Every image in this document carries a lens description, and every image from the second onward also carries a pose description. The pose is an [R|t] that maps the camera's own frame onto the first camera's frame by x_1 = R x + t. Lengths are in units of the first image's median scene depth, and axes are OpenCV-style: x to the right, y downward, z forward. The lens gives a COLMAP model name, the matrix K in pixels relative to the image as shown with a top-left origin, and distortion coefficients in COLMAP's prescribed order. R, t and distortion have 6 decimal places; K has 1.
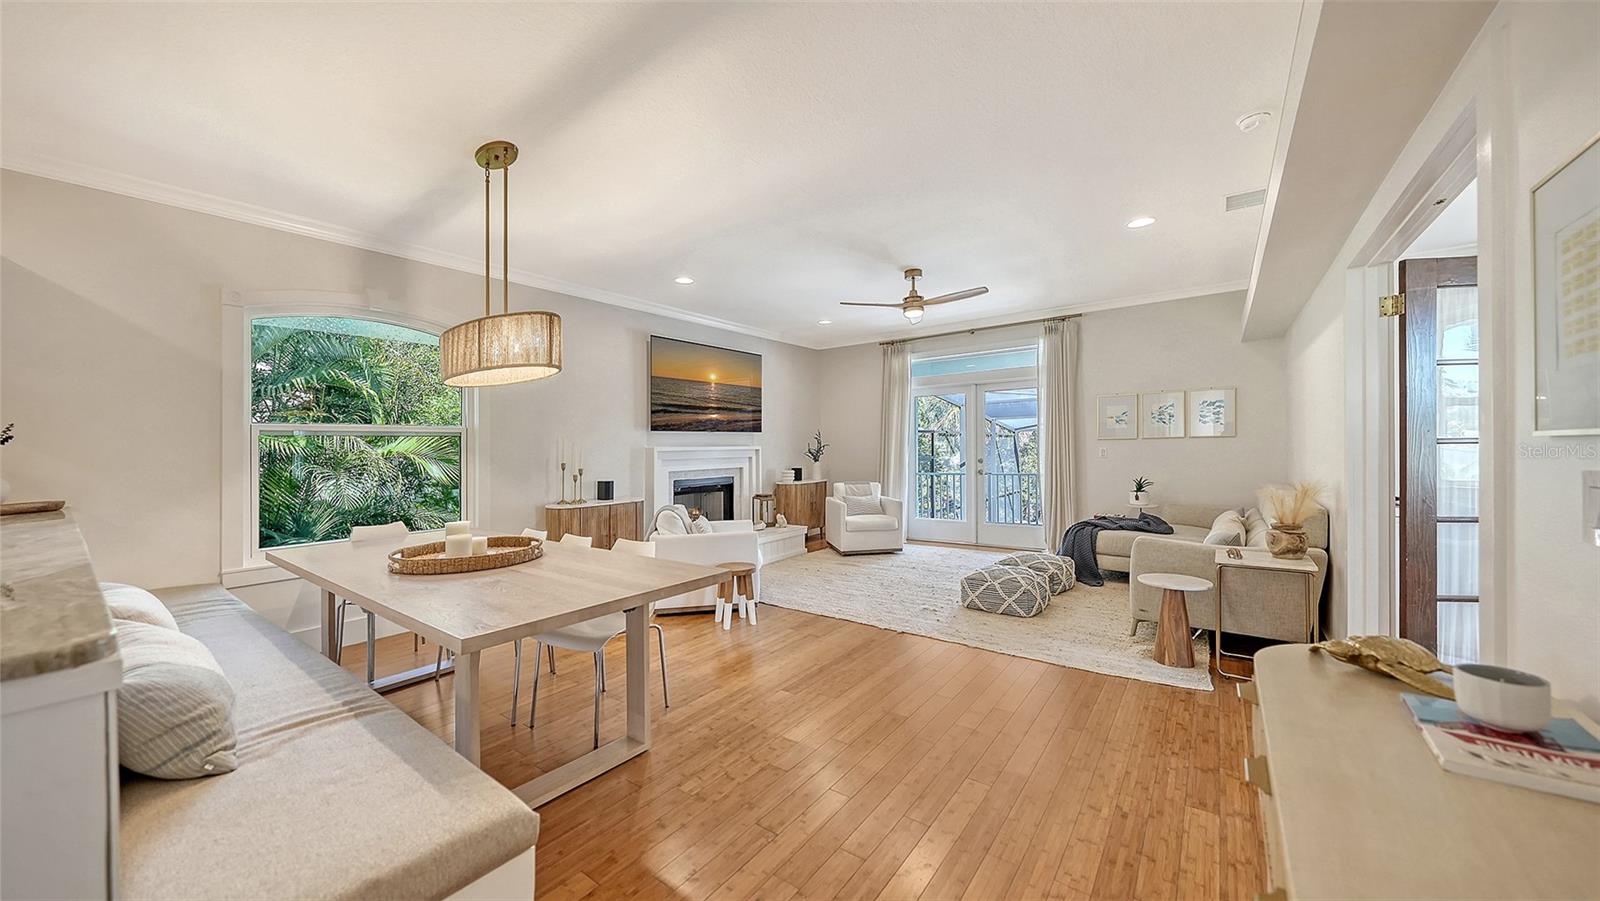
lens RADIAL K [[550.6, 0, 802.4], [0, 550.6, 442.3], [0, 0, 1]] dist [-0.001191, -0.000222]
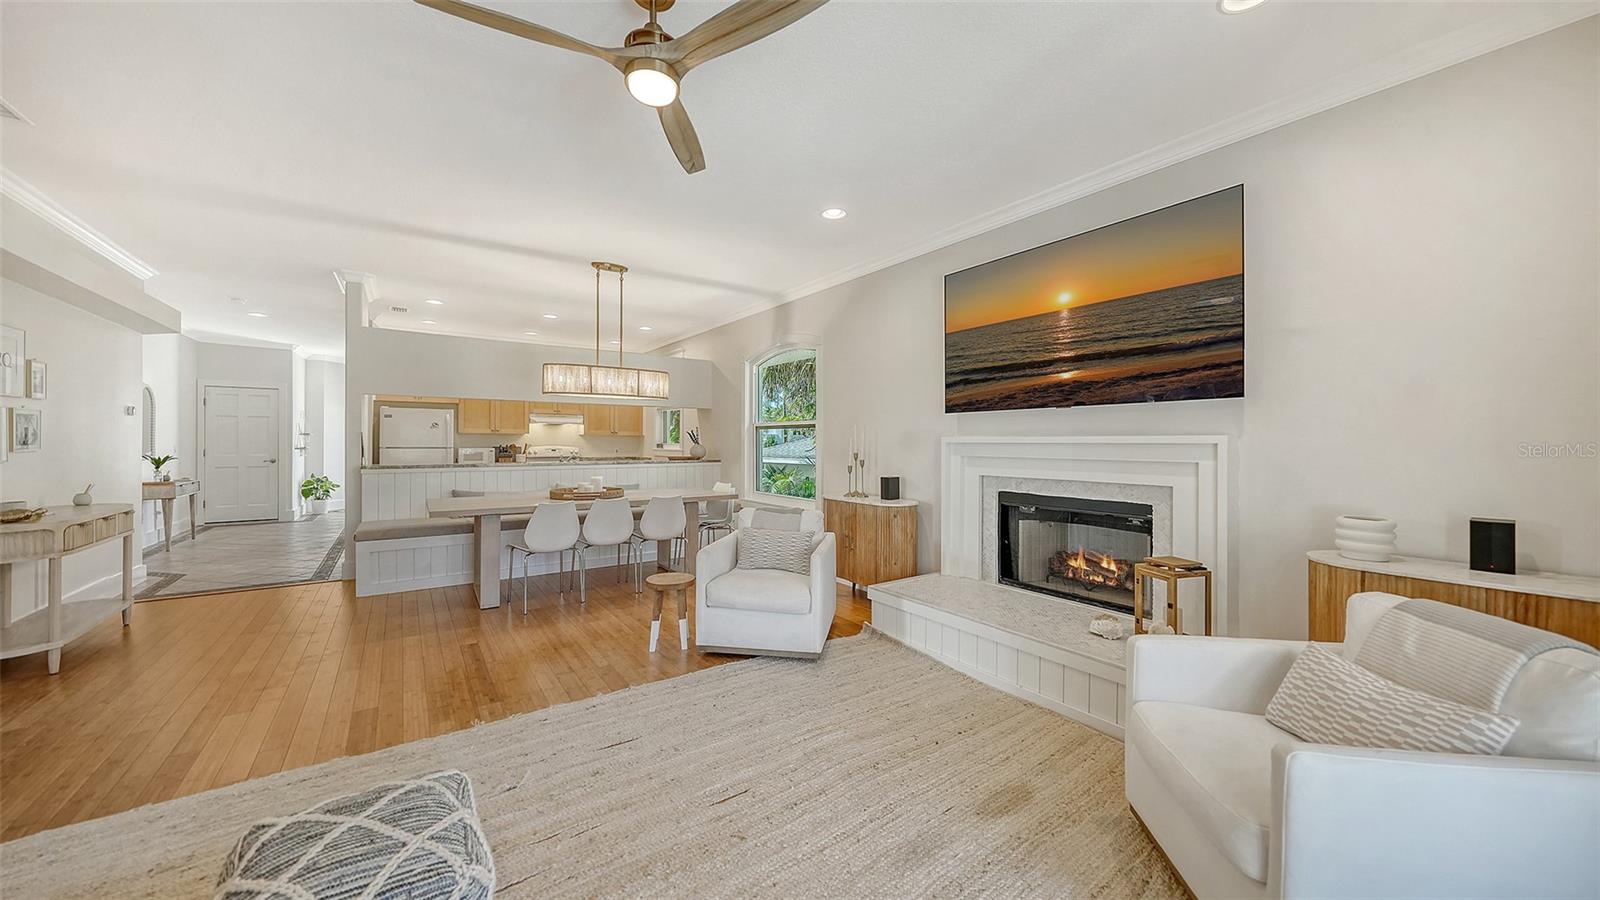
lens RADIAL K [[563.9, 0, 796.5], [0, 563.9, 437.7], [0, 0, 1]] dist [0.000459, 0.000016]
pose [[-0.308239, 0.009180, -0.951265, 0.458879], [0.010020, 0.999929, 0.006403, 0.003794], [0.951256, -0.007558, -0.308309, 1.035348]]
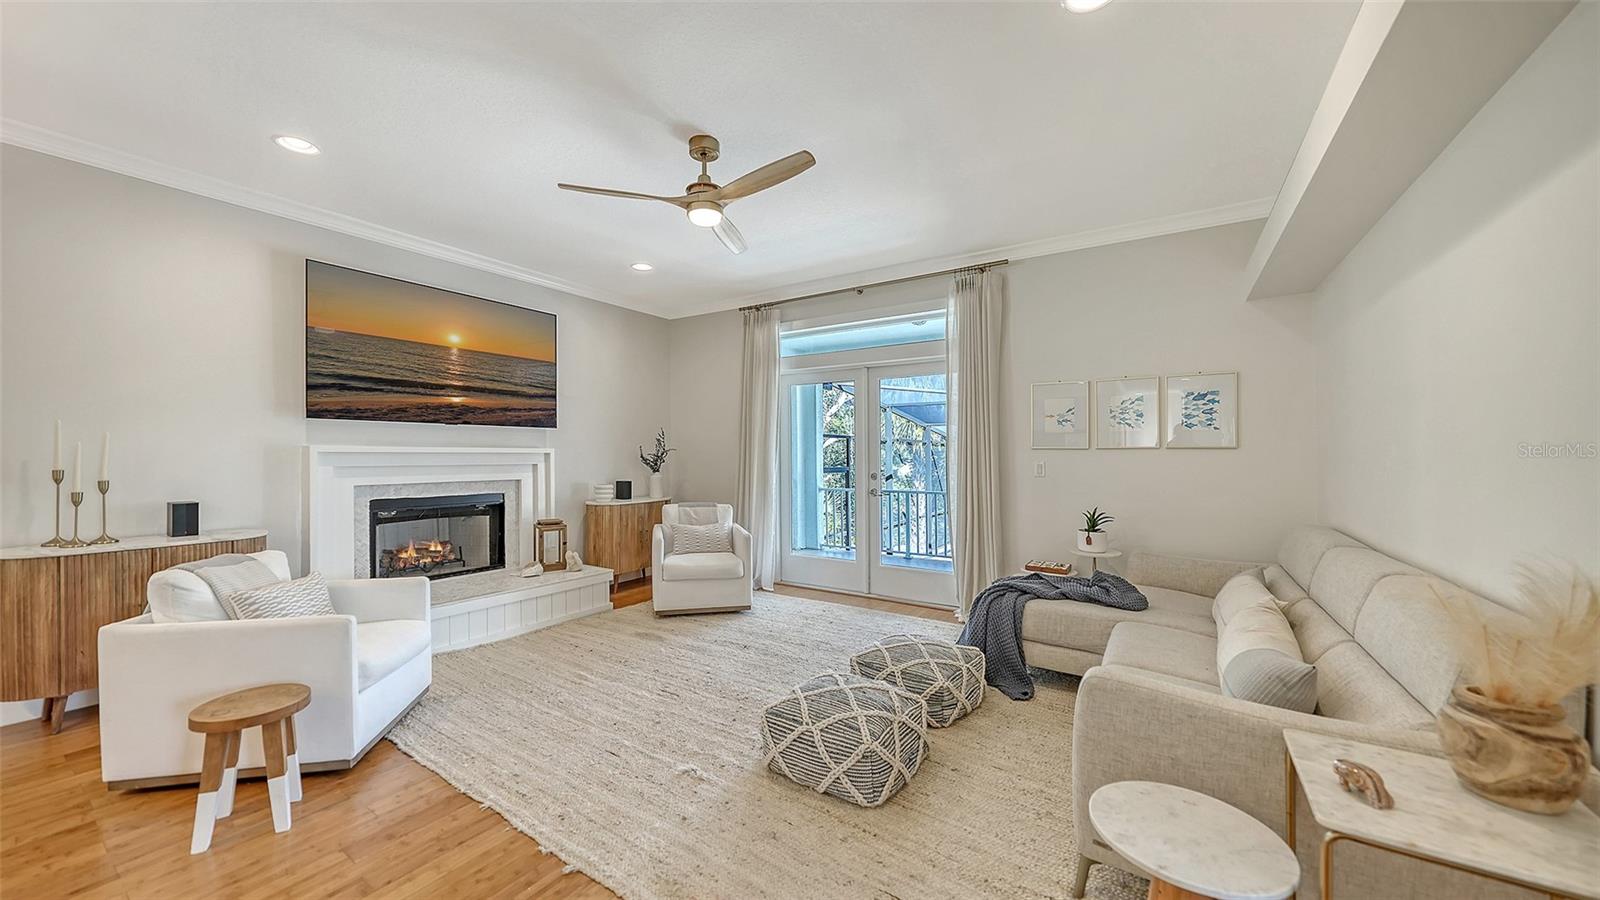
lens RADIAL K [[567.4, 0, 789.4], [0, 567.4, 419.9], [0, 0, 1]] dist [0.000086, 0.000004]
pose [[0.998006, 0.024929, 0.057991, 0.215565], [-0.021917, 0.998406, -0.052017, 0.002033], [-0.059195, 0.050642, 0.996961, 0.350672]]
